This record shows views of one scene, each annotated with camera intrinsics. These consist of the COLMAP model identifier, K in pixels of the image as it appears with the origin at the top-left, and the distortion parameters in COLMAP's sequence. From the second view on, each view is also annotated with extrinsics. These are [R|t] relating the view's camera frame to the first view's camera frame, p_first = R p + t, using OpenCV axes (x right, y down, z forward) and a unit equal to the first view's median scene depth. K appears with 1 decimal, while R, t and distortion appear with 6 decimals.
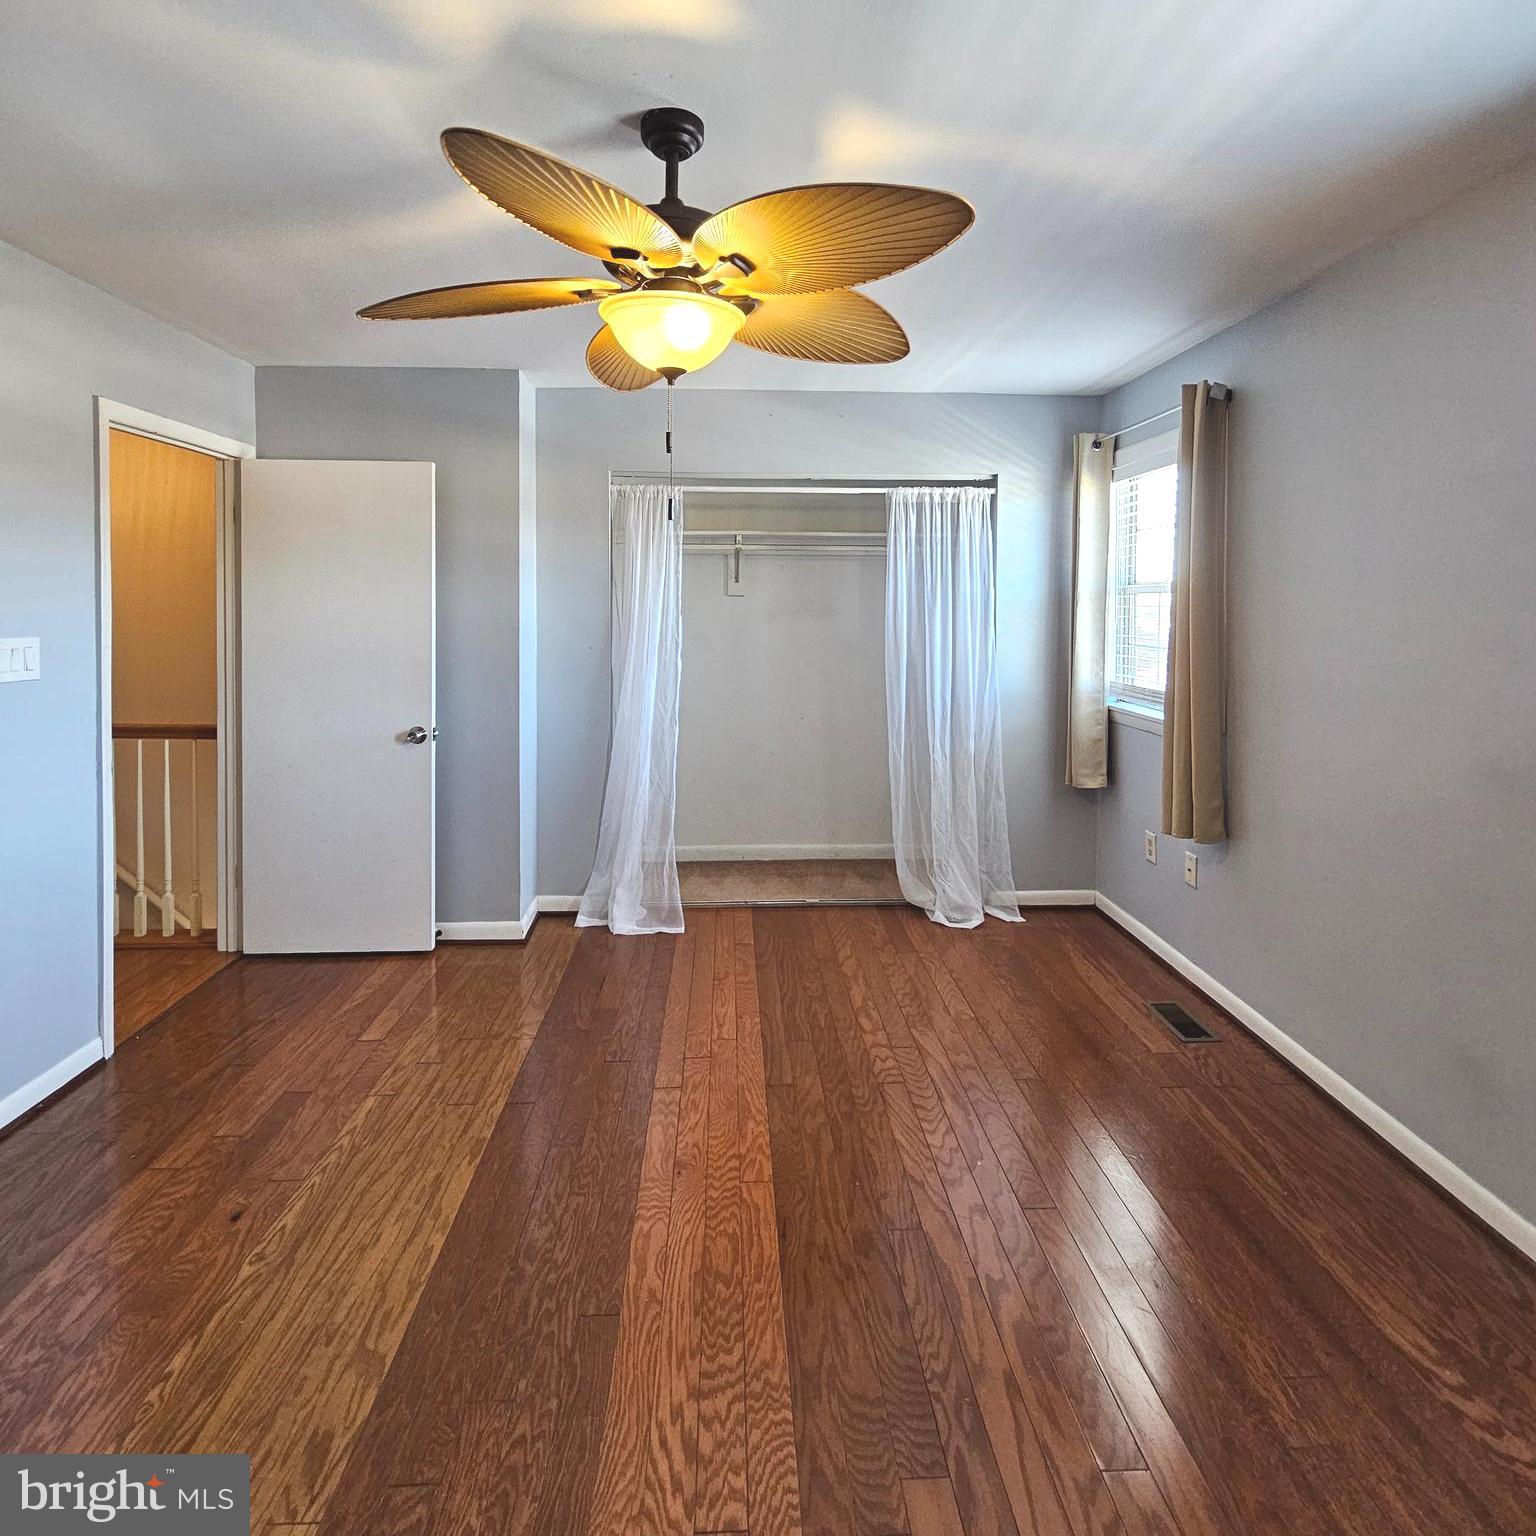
lens RADIAL K [[837.7, 0, 760.4], [0, 837.7, 753.1], [0, 0, 1]] dist [-0.003615, 0.000354]
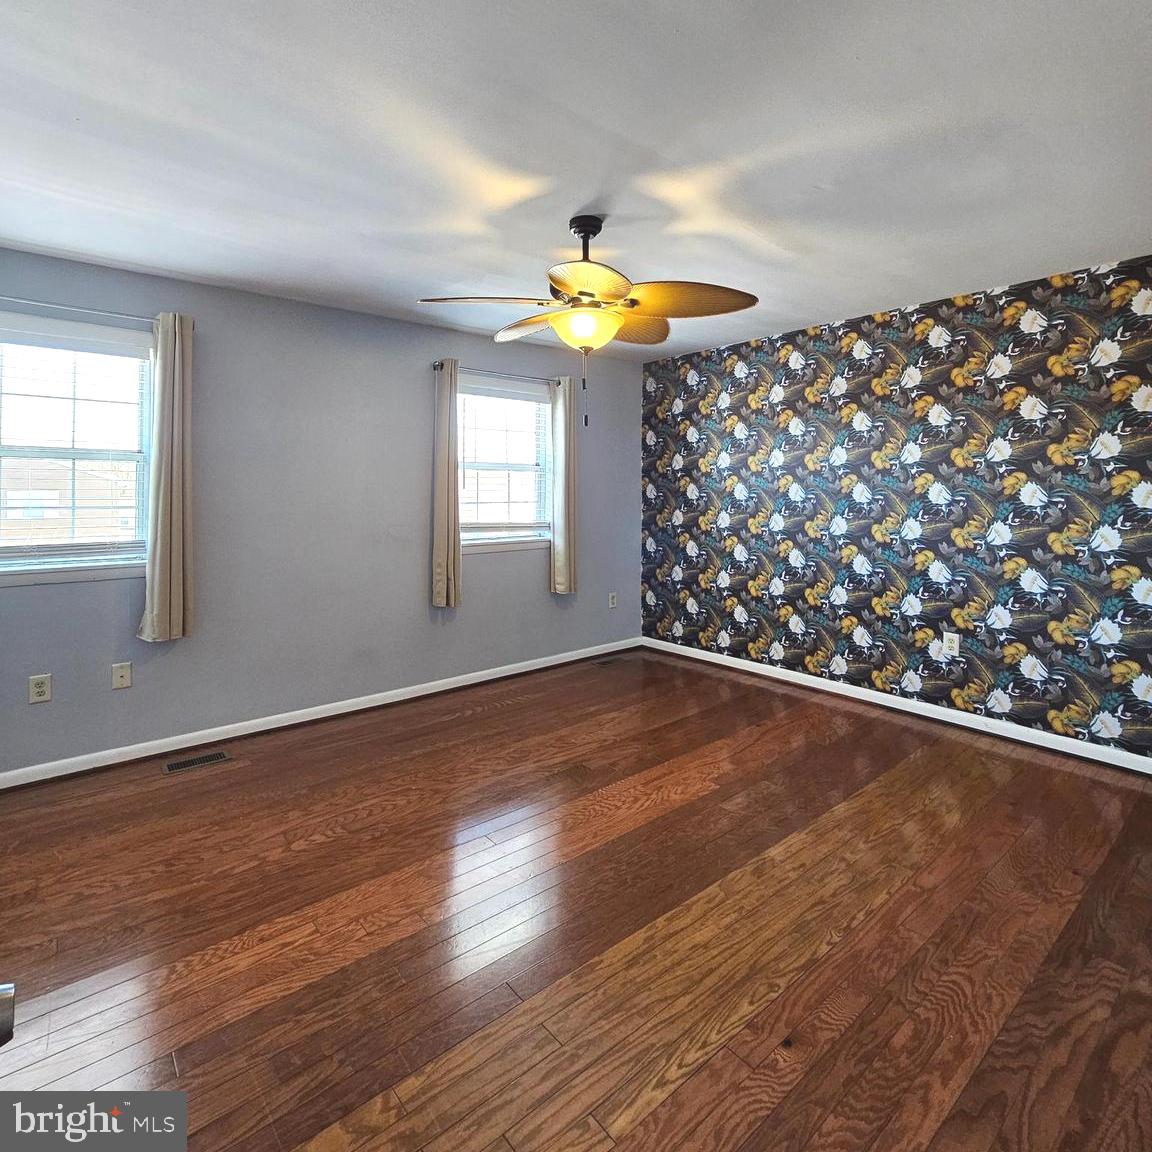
lens RADIAL K [[628.3, 0, 570.3], [0, 628.3, 564.8], [0, 0, 1]] dist [-0.003615, 0.000354]
pose [[-0.612487, -0.105165, 0.783454, -1.019917], [0.127852, 0.964882, 0.229470, -0.247807], [-0.780073, 0.240714, -0.577532, 1.529717]]
